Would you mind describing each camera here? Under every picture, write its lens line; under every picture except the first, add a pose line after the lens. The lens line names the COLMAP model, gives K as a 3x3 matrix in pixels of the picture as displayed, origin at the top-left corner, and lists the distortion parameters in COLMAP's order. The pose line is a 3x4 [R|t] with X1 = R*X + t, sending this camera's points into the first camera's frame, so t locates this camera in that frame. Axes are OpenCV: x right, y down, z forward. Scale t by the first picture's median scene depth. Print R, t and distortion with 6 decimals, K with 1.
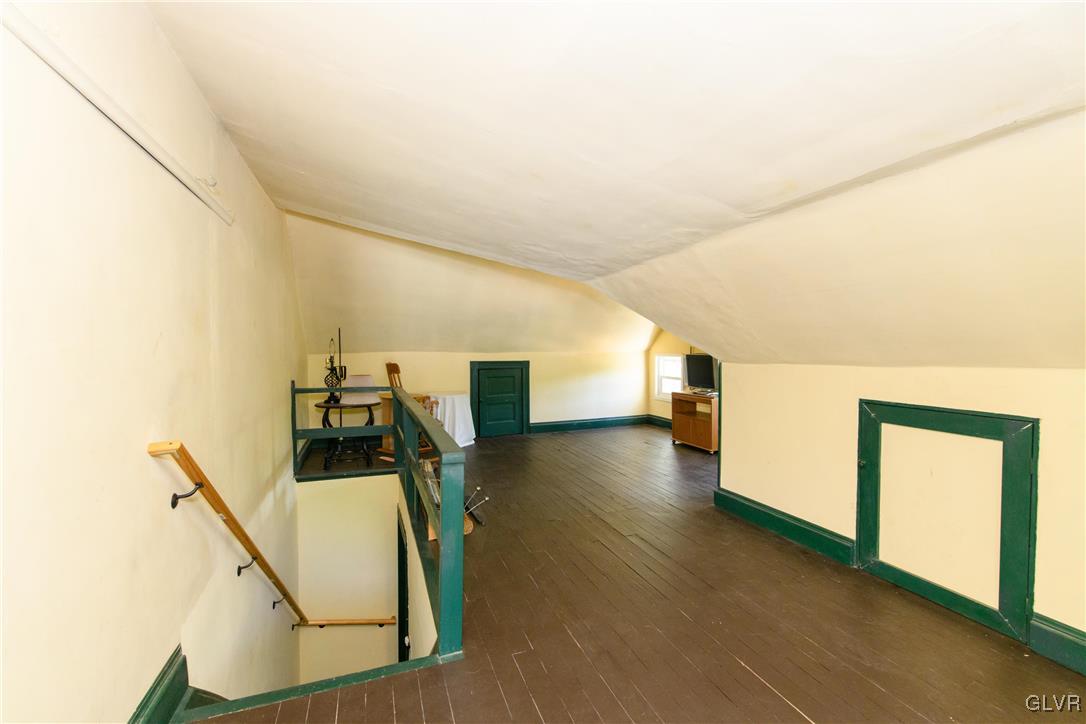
lens RADIAL K [[460.4, 0, 543.0], [0, 460.4, 362.0], [0, 0, 1]] dist [-0.001683, -0.000191]
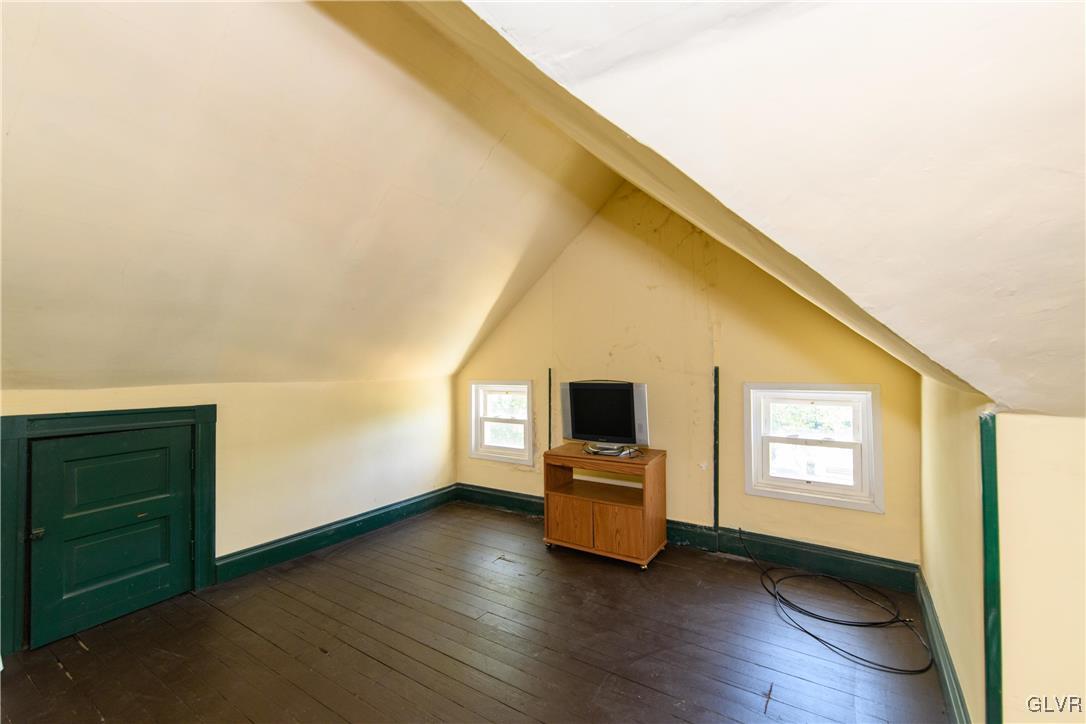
lens RADIAL K [[460.4, 0, 543.0], [0, 460.4, 362.0], [0, 0, 1]] dist [-0.001683, -0.000191]
pose [[0.818610, 0.003207, 0.574341, -0.025960], [0.027738, 0.998597, -0.045110, -0.014001], [-0.573680, 0.052859, 0.817372, 0.494888]]
